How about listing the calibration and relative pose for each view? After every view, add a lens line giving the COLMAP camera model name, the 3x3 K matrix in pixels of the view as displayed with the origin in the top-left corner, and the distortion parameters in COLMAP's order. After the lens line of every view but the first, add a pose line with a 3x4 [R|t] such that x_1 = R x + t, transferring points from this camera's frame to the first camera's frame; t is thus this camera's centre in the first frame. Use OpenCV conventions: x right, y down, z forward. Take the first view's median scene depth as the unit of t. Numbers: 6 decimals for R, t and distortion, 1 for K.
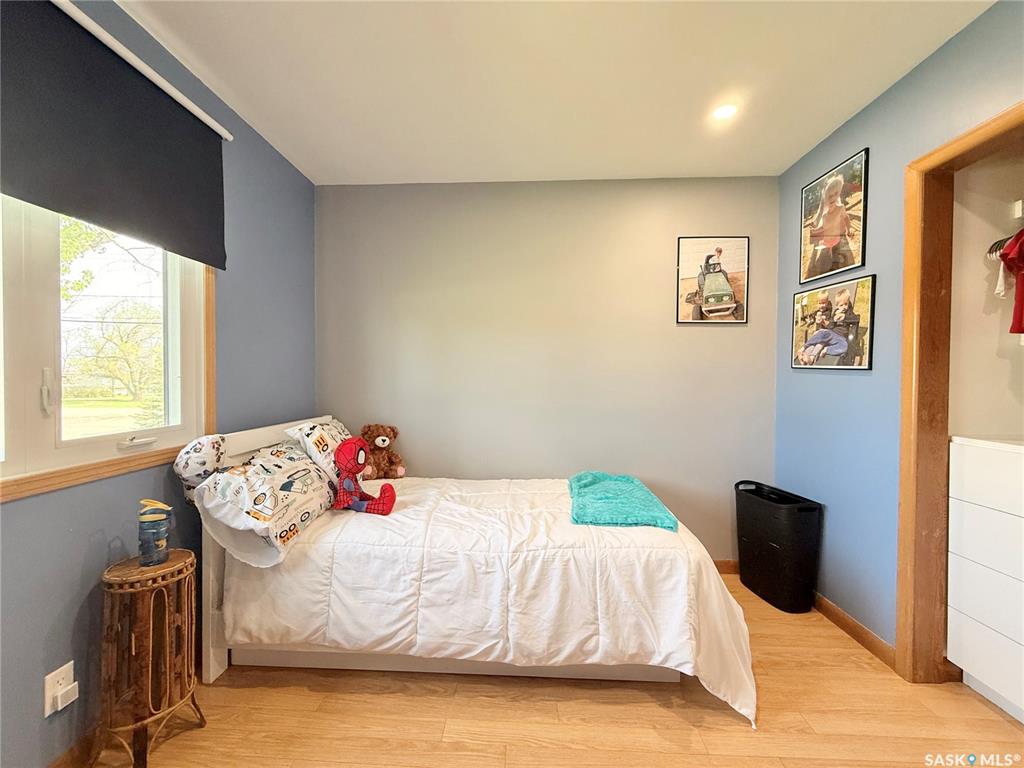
lens RADIAL K [[406.6, 0, 509.0], [0, 406.6, 382.7], [0, 0, 1]] dist [-0.000463, 0.000143]
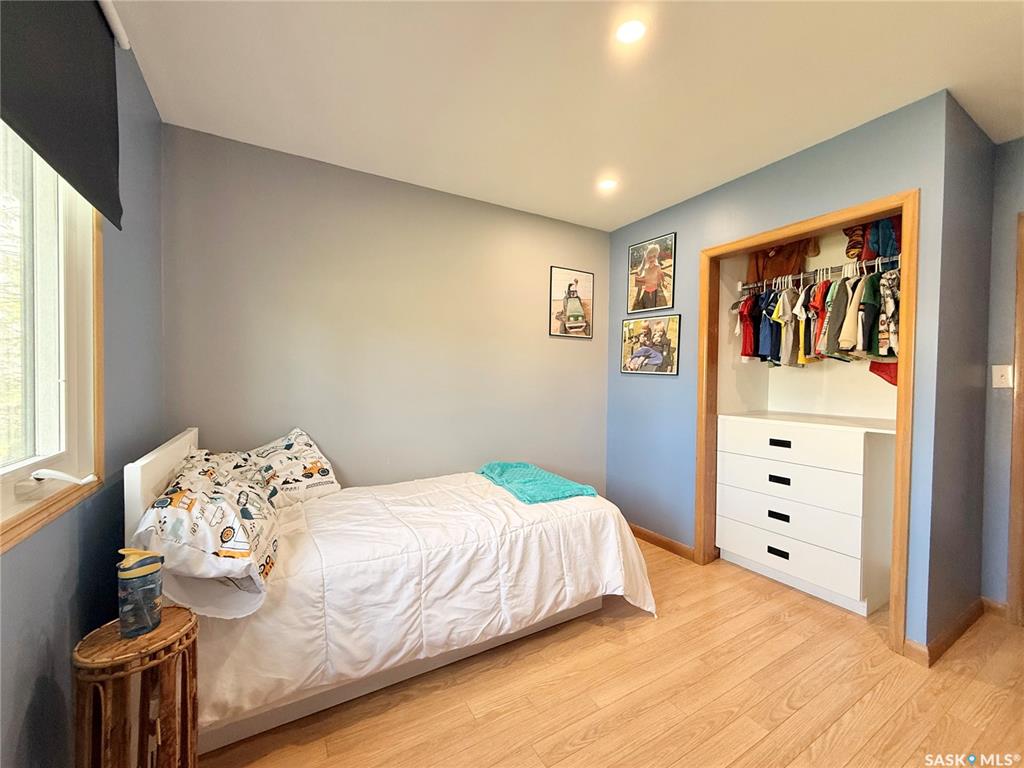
lens RADIAL K [[406.6, 0, 509.0], [0, 406.6, 382.7], [0, 0, 1]] dist [-0.000463, 0.000143]
pose [[0.842444, -0.004122, 0.538769, -0.533445], [0.002083, 0.999988, 0.004393, -0.011668], [-0.538781, -0.002578, 0.842442, 0.036292]]
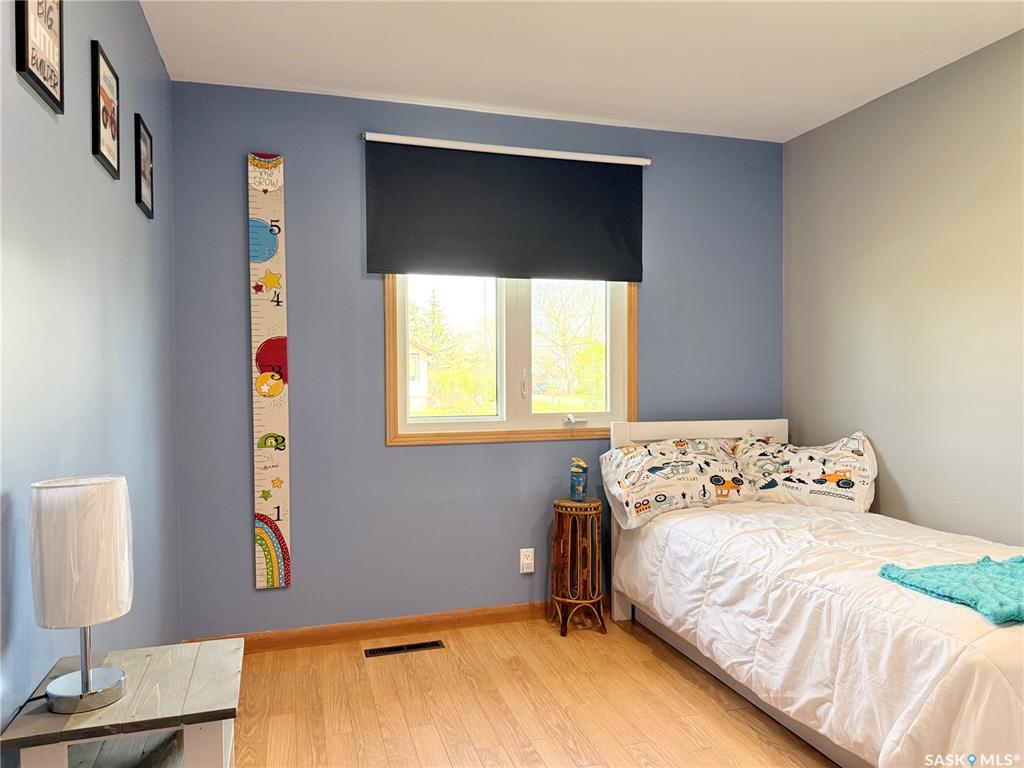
lens RADIAL K [[716.6, 0, 511.9], [0, 716.6, 389.3], [0, 0, 1]] dist [0.096538, -0.135331]
pose [[0.332554, 0.011133, -0.943019, 1.166085], [-0.005924, 0.999935, 0.009715, 0.012218], [0.943066, 0.002356, 0.332598, -0.031868]]
